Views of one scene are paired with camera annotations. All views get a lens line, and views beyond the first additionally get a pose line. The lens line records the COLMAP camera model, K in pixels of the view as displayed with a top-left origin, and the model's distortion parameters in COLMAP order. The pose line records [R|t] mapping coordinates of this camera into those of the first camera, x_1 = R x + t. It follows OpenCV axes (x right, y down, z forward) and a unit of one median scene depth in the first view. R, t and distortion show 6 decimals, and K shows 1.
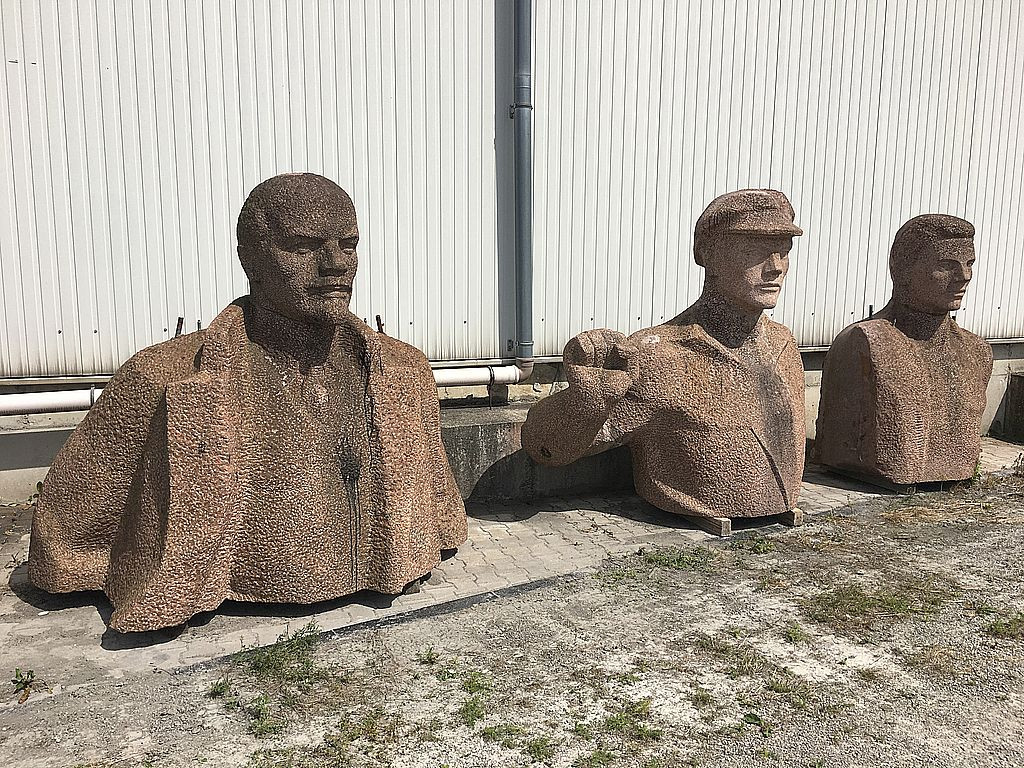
lens RADIAL K [[878.0, 0, 511.9], [0, 878.0, 385.2], [0, 0, 1]] dist [0.065934, -0.092609]
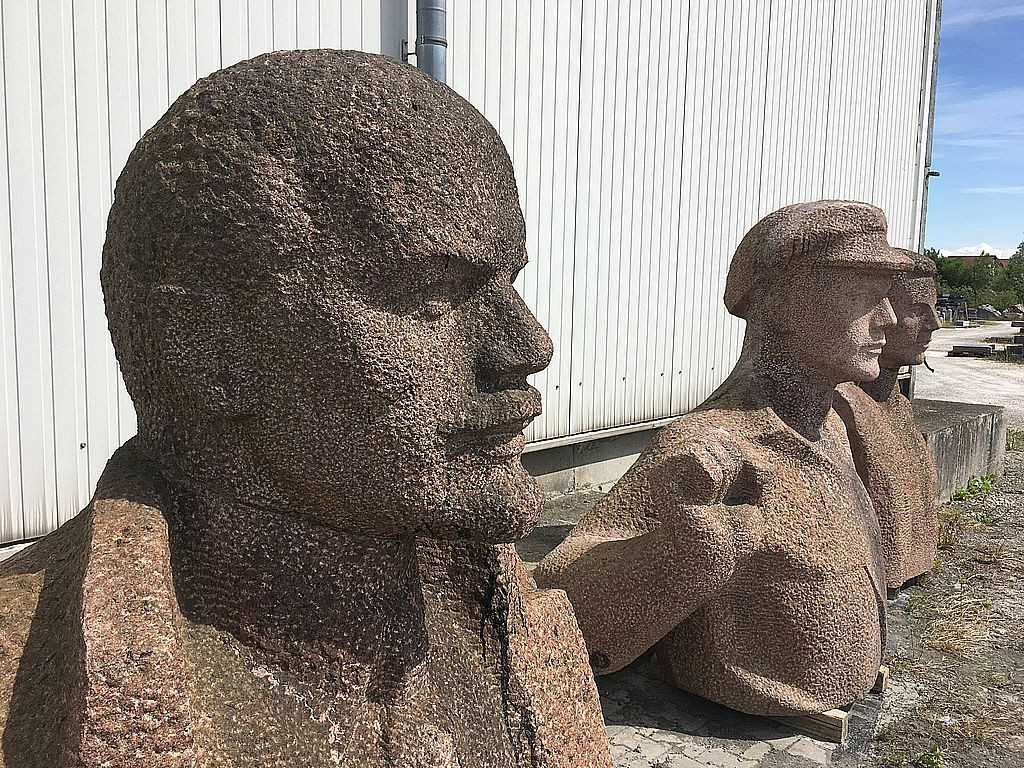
lens RADIAL K [[878.0, 0, 511.6], [0, 878.0, 382.6], [0, 0, 1]] dist [0.065934, -0.092609]
pose [[0.883377, -0.042422, 0.466739, -0.261543], [0.057041, 0.998223, -0.017229, -0.090333], [-0.465179, 0.041843, 0.884227, 0.545764]]
